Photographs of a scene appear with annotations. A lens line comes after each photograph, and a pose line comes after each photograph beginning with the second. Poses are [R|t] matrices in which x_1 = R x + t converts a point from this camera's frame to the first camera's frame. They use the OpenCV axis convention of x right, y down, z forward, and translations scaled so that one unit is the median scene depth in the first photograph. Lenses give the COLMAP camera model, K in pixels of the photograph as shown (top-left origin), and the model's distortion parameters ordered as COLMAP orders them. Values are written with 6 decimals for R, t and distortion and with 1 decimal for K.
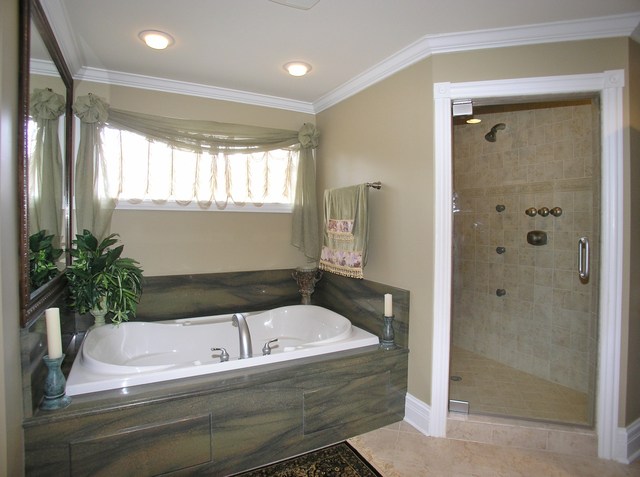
lens RADIAL K [[364.1, 0, 322.6], [0, 364.1, 232.3], [0, 0, 1]] dist [-0.075678, 0.007252]
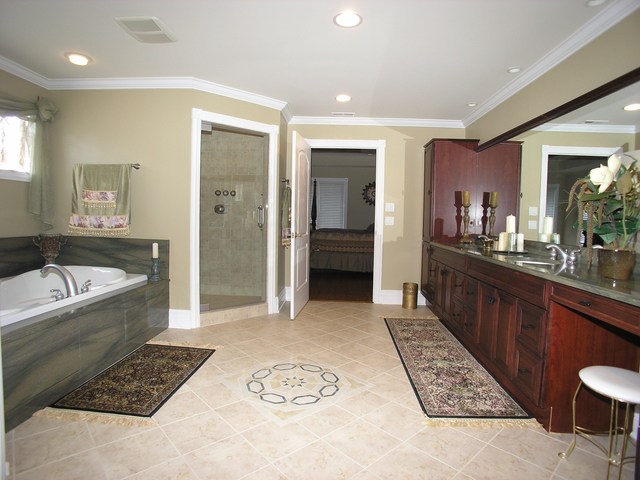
lens RADIAL K [[364.1, 0, 318.1], [0, 364.1, 238.3], [0, 0, 1]] dist [-0.075678, 0.007252]
pose [[0.529804, -0.043090, 0.847025, -0.602953], [-0.005652, 0.998507, 0.054331, 0.060786], [-0.848101, -0.033572, 0.528769, -0.270284]]
